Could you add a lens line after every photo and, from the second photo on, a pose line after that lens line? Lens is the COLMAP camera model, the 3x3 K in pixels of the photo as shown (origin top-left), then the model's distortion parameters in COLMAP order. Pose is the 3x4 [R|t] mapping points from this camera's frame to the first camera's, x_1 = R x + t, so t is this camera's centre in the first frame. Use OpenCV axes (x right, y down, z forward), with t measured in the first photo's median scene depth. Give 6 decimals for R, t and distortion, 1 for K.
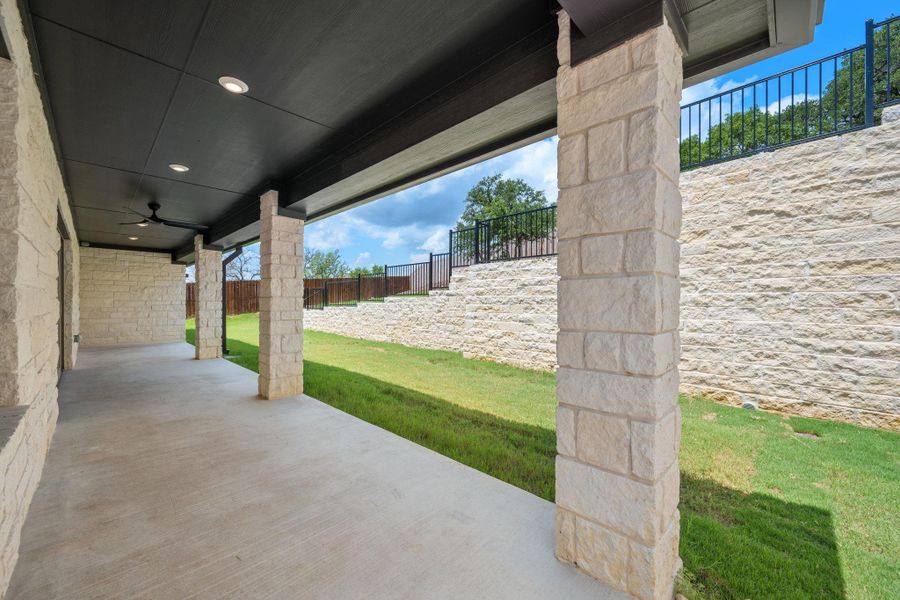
lens RADIAL K [[351.0, 0, 452.1], [0, 351.0, 301.6], [0, 0, 1]] dist [-0.003086, 0.000315]
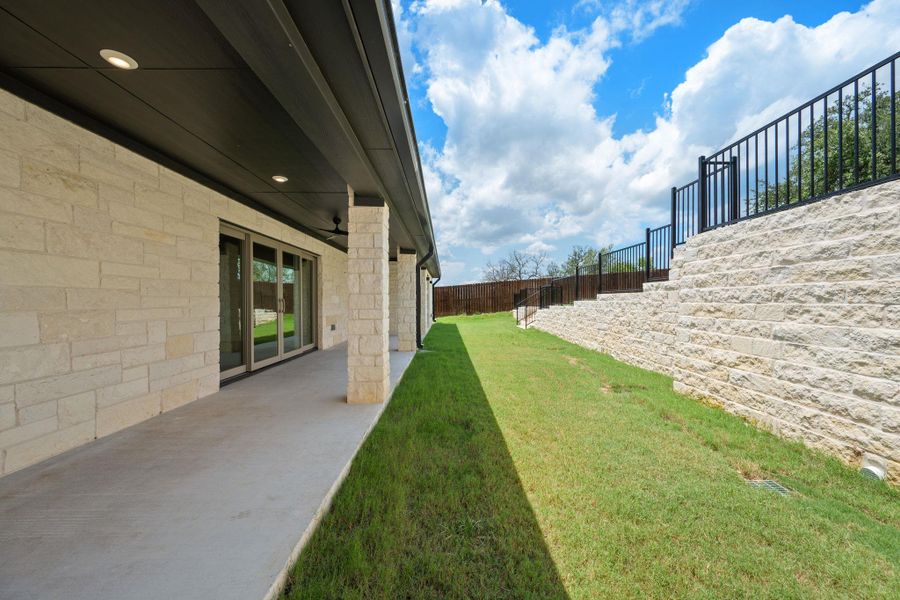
lens RADIAL K [[351.0, 0, 449.0], [0, 351.0, 300.6], [0, 0, 1]] dist [-0.003086, 0.000315]
pose [[0.703283, -0.004408, -0.710896, 0.216916], [0.003823, 0.999990, -0.002418, 0.004789], [0.710899, -0.001017, 0.703293, 0.335385]]
